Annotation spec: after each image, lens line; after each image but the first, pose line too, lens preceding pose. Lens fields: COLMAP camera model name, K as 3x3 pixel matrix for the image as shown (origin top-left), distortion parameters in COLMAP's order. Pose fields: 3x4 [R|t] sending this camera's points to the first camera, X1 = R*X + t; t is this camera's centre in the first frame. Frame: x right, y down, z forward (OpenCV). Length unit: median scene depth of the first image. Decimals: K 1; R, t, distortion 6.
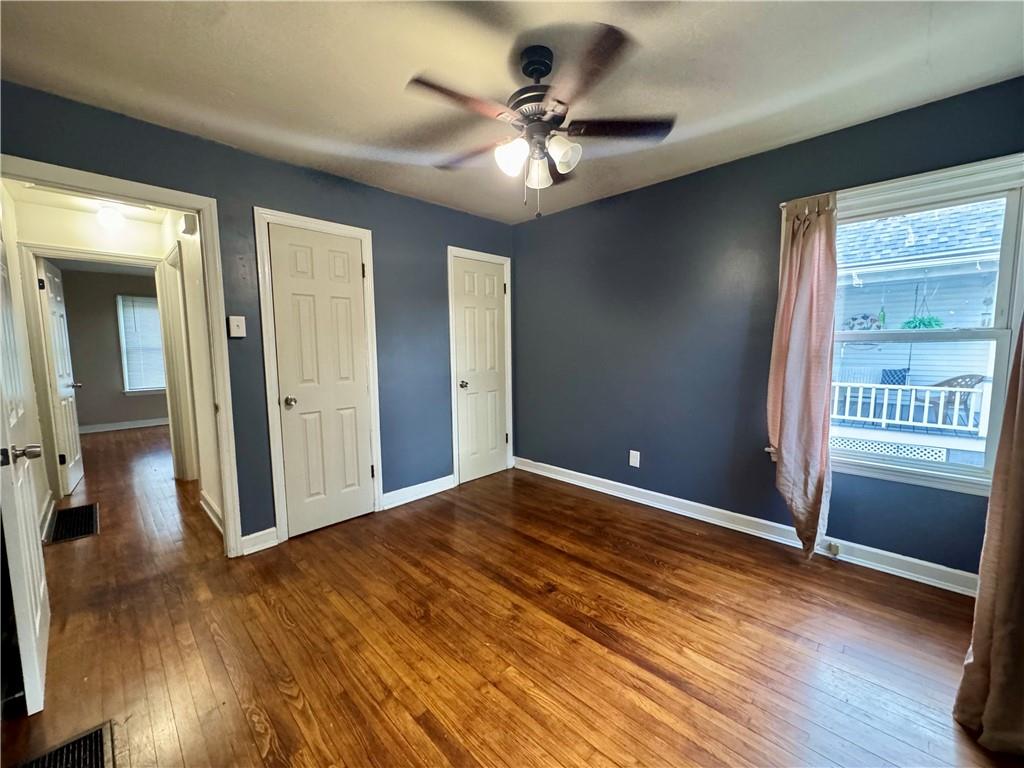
lens RADIAL K [[409.3, 0, 517.6], [0, 409.3, 388.4], [0, 0, 1]] dist [-0.000015, 0.000113]
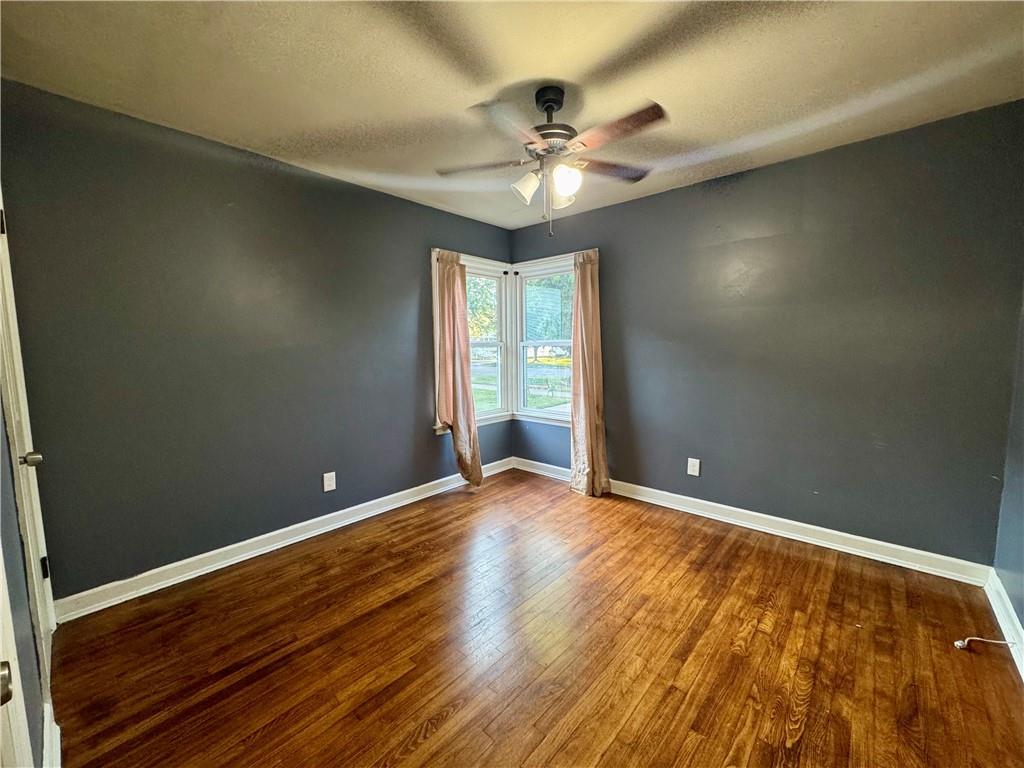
lens RADIAL K [[409.3, 0, 508.0], [0, 409.3, 383.7], [0, 0, 1]] dist [-0.000015, 0.000113]
pose [[-0.036895, -0.083820, 0.995798, -0.735637], [0.117320, 0.989222, 0.087614, -0.083880], [-0.992409, 0.120059, -0.026664, 0.789095]]
